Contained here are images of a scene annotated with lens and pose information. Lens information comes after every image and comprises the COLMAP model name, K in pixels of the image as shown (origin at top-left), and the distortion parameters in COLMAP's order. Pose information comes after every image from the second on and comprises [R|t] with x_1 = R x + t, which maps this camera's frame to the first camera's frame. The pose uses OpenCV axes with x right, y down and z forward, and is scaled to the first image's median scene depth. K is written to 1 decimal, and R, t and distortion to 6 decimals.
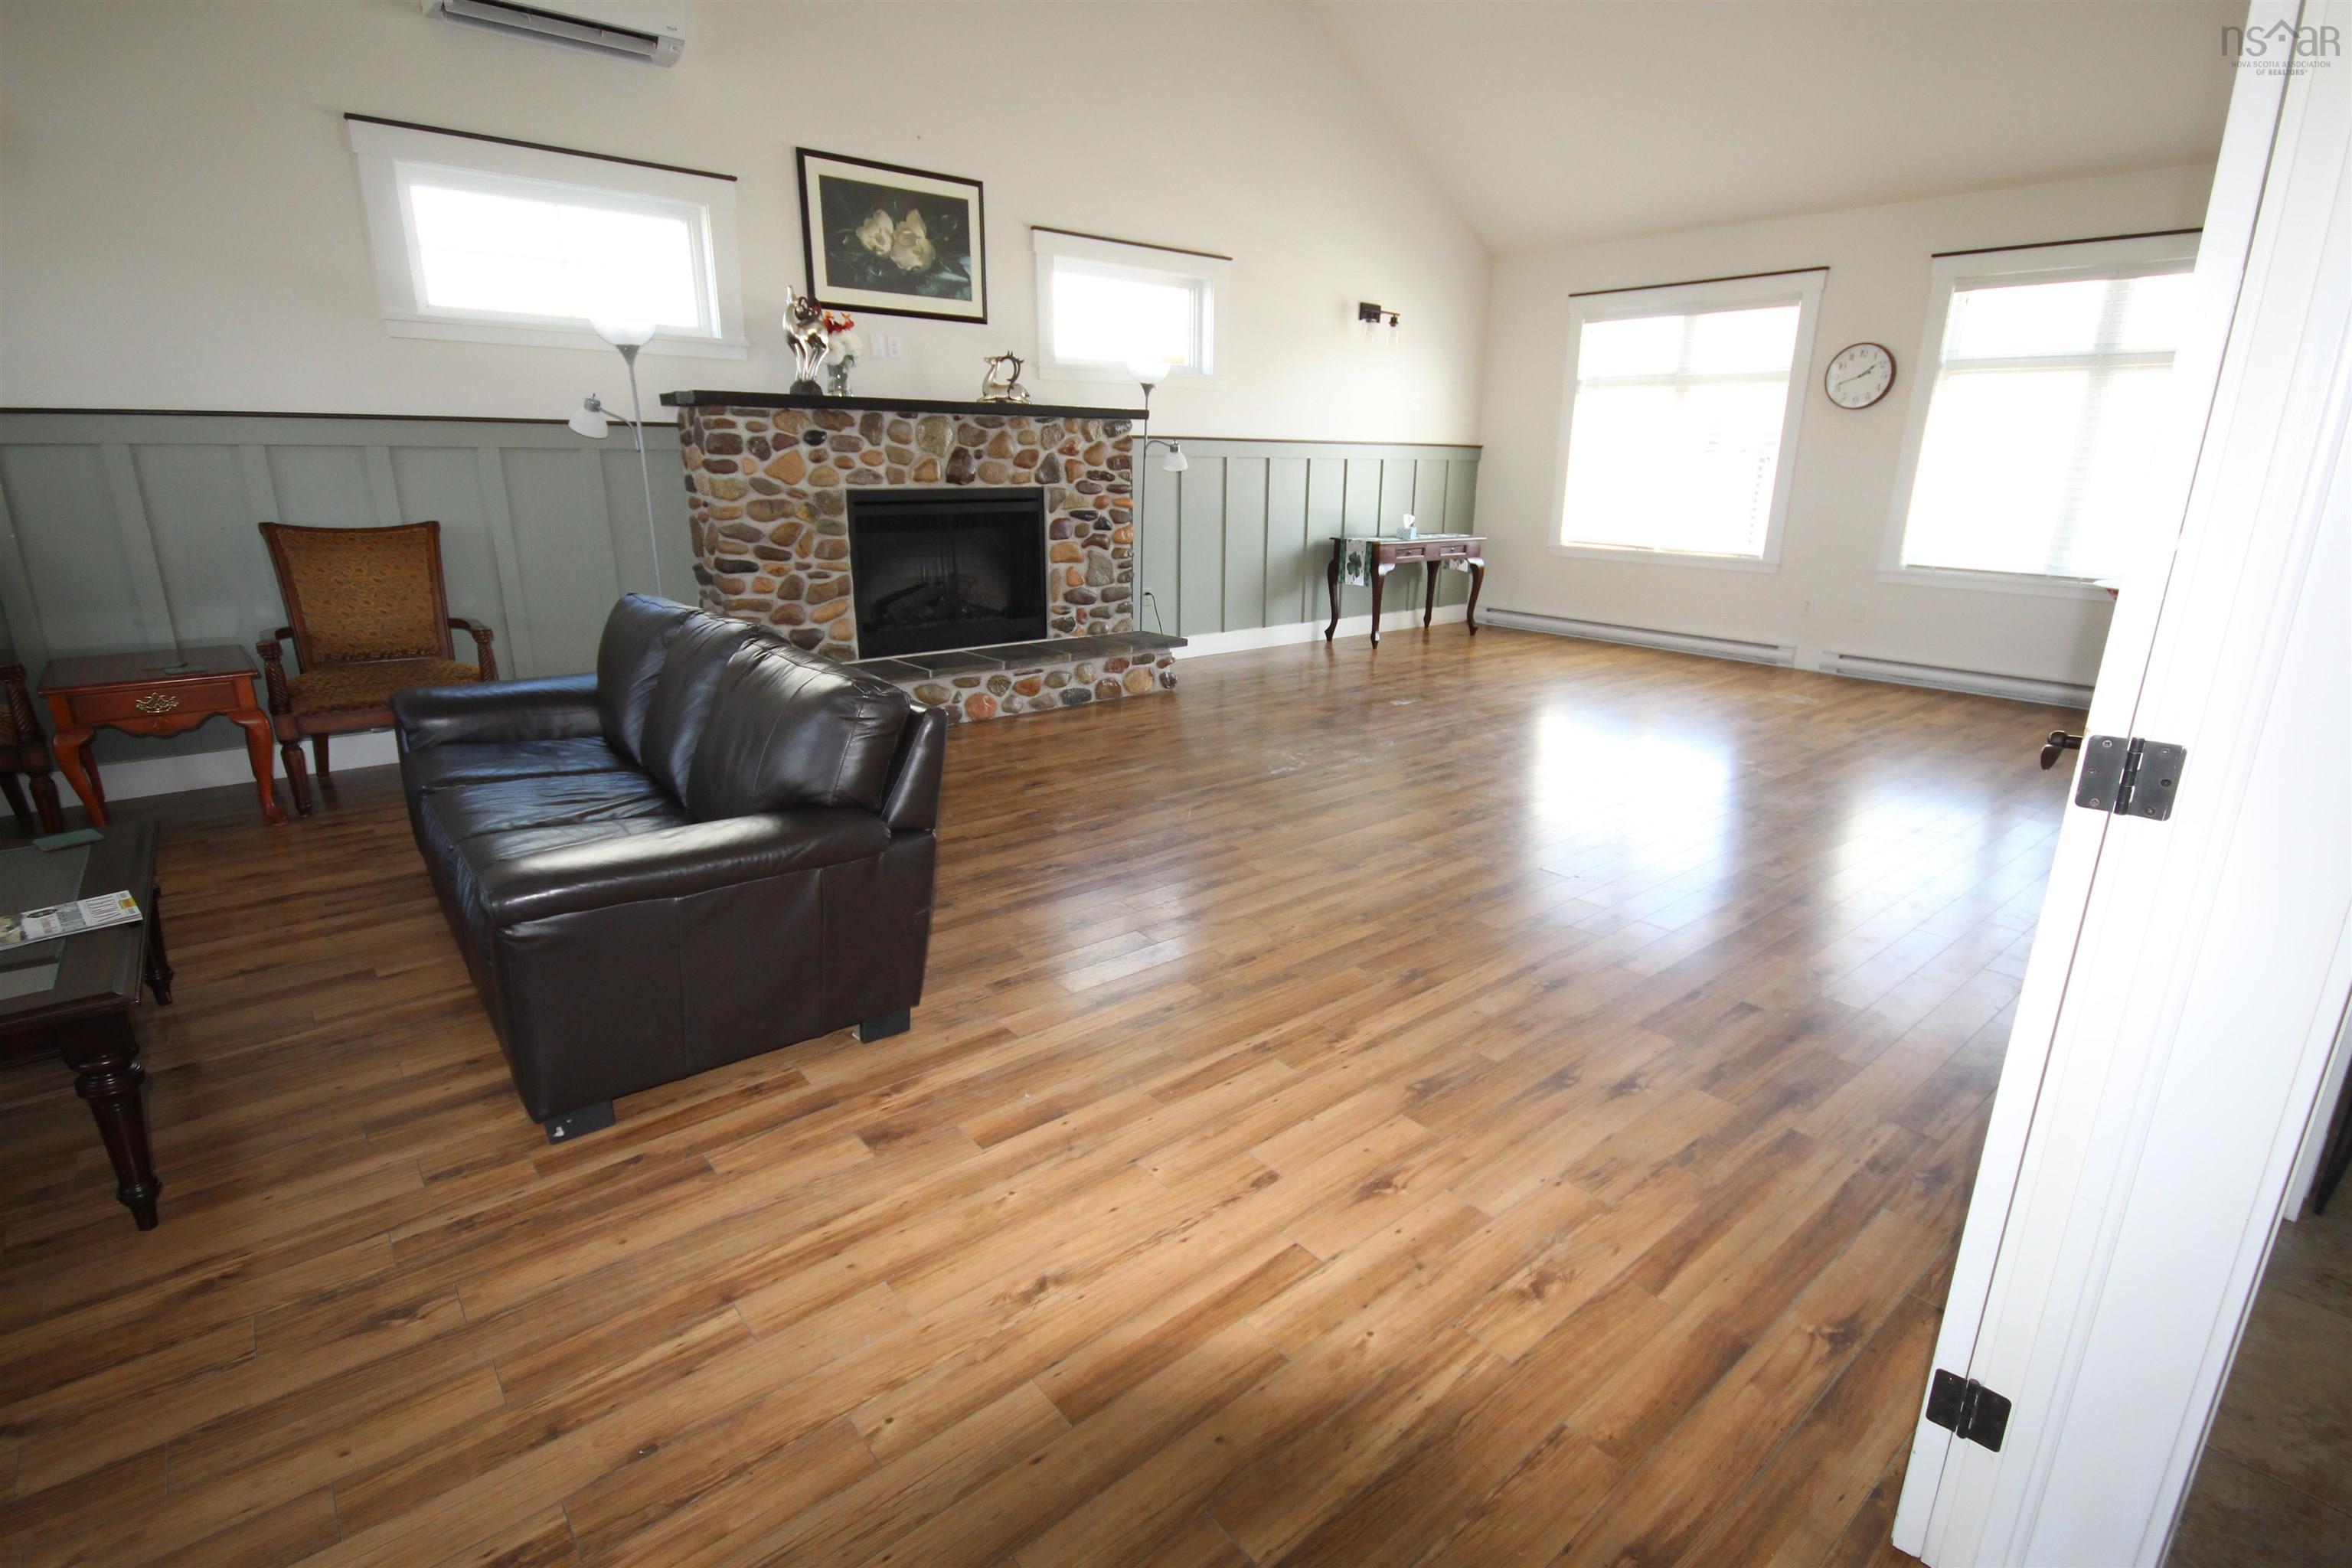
lens RADIAL K [[1117.7, 0, 1183.4], [0, 1117.7, 783.3], [0, 0, 1]] dist [0.036820, 0.000648]
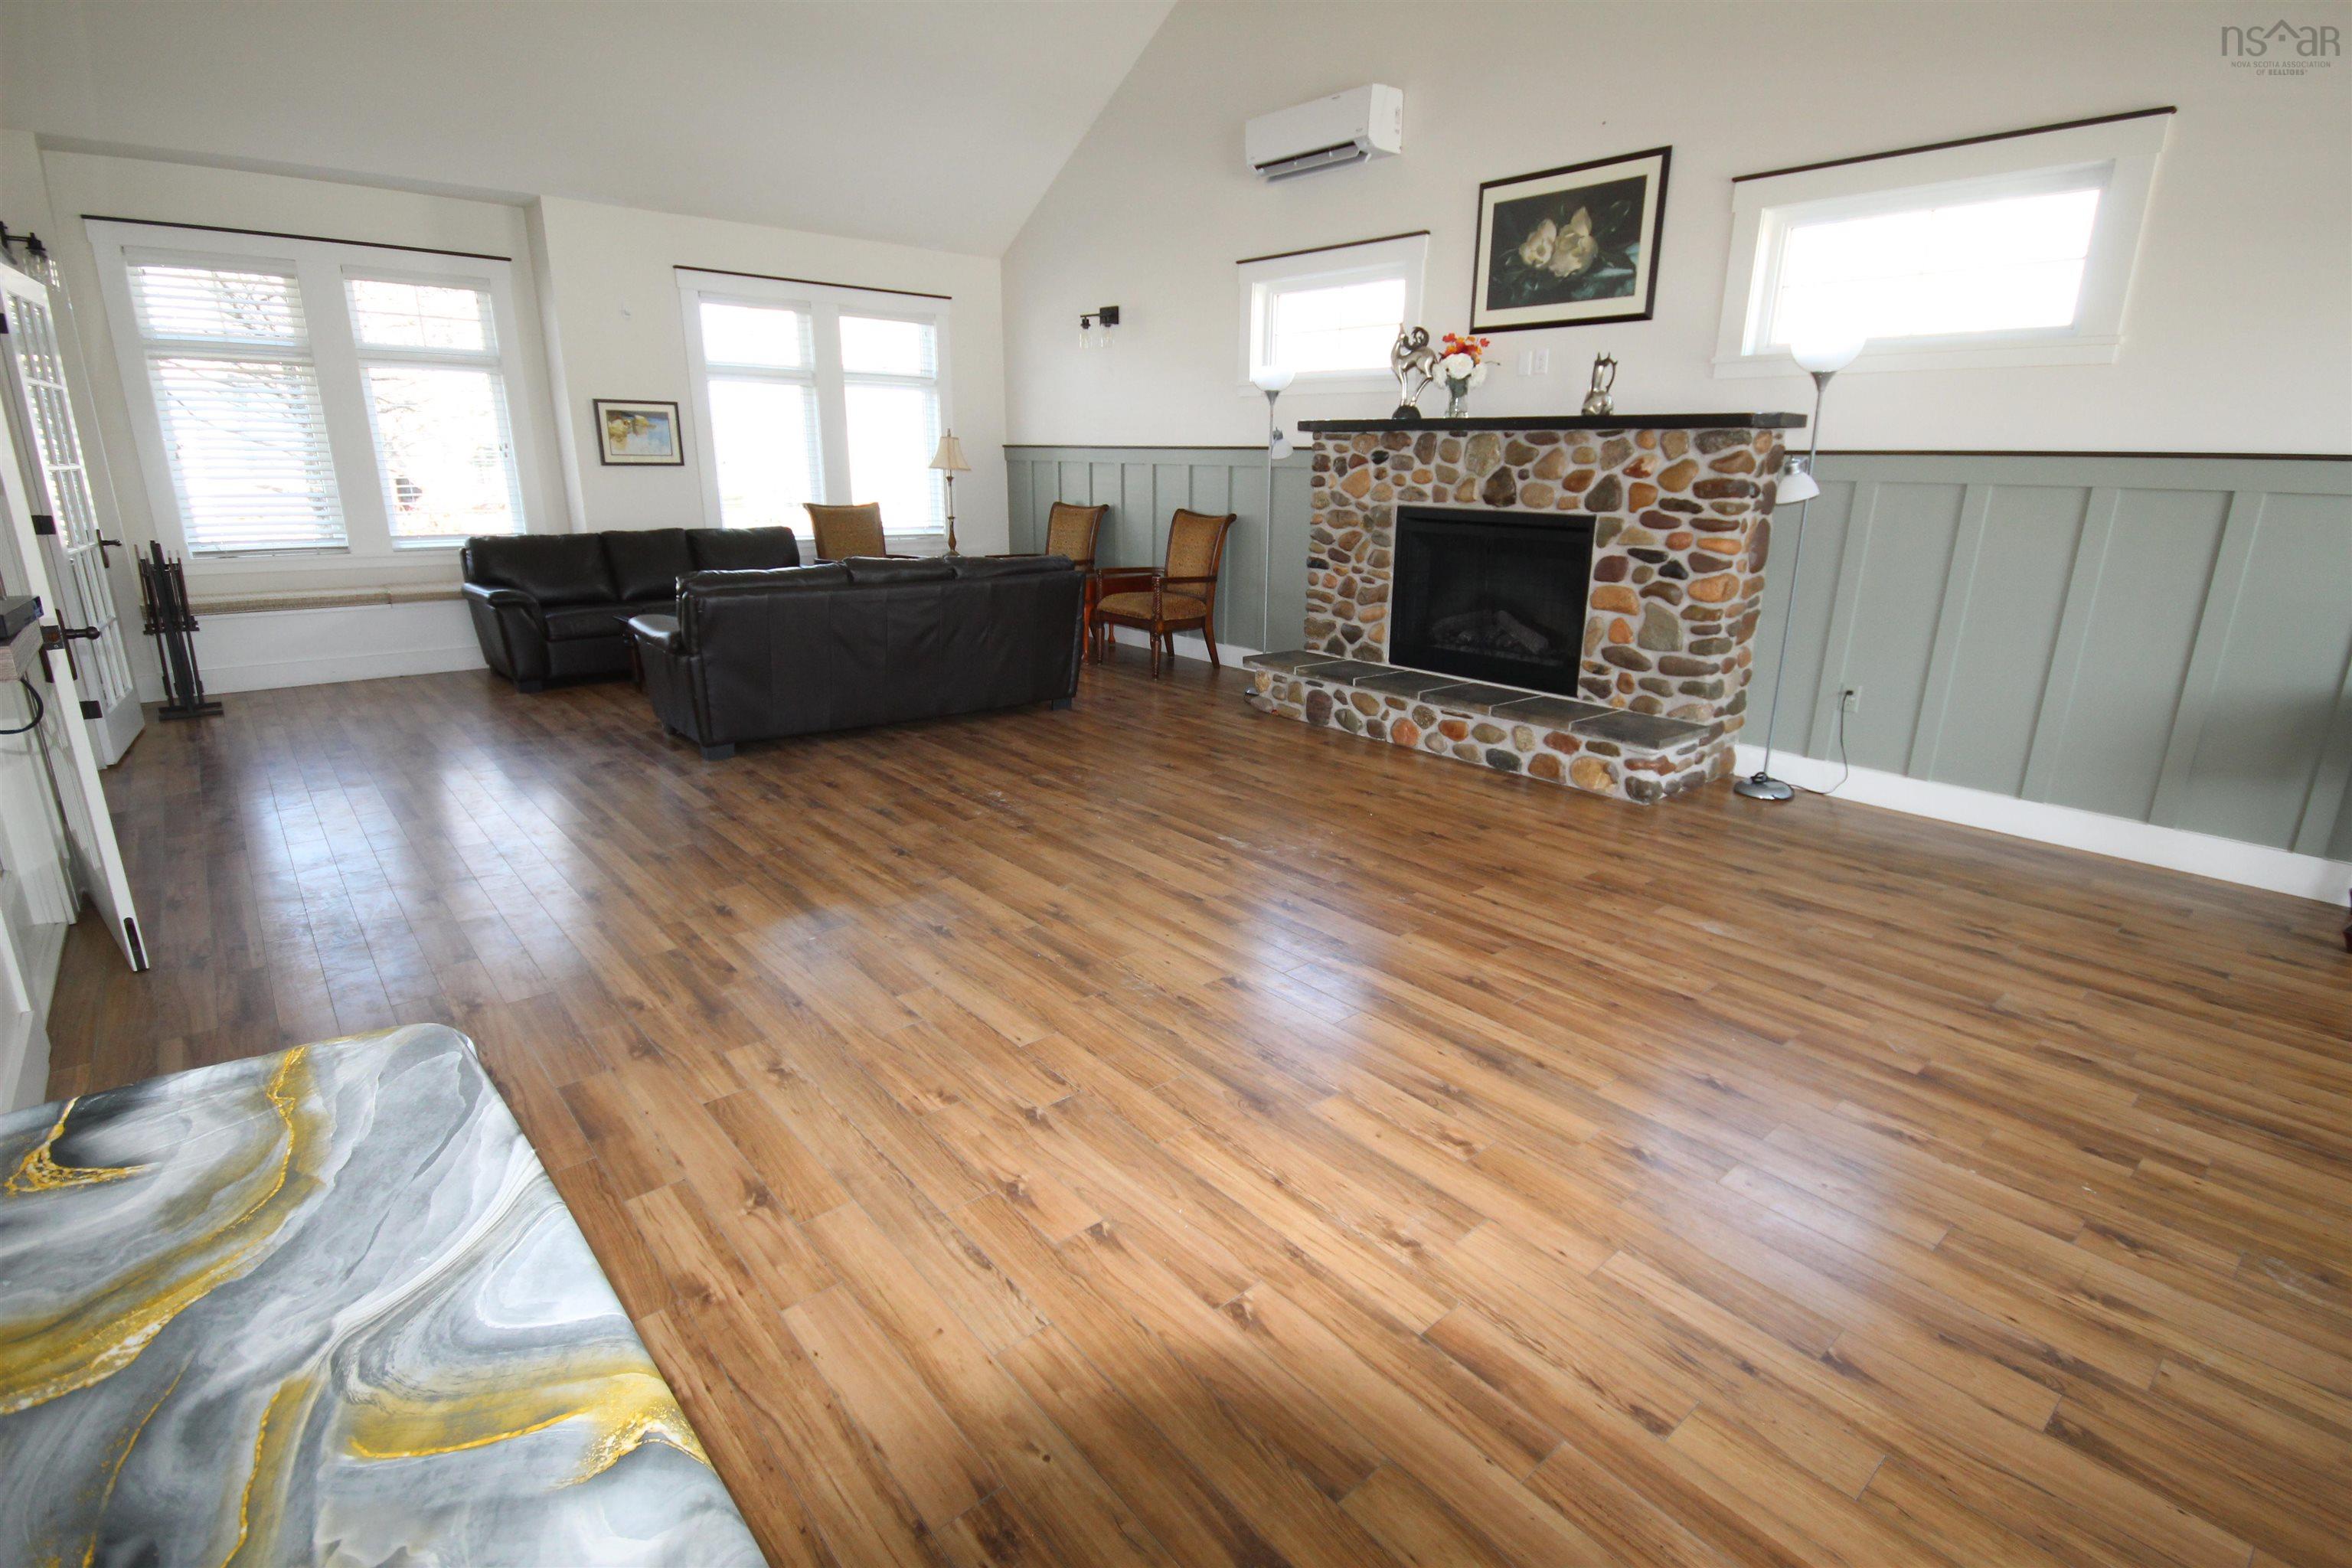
lens RADIAL K [[1117.7, 0, 1185.5], [0, 1117.7, 771.7], [0, 0, 1]] dist [0.036820, 0.000648]
pose [[0.038216, 0.268609, -0.962491, 0.745864], [-0.297862, 0.922471, 0.245614, -0.216947], [0.953844, 0.277303, 0.115261, 0.713810]]
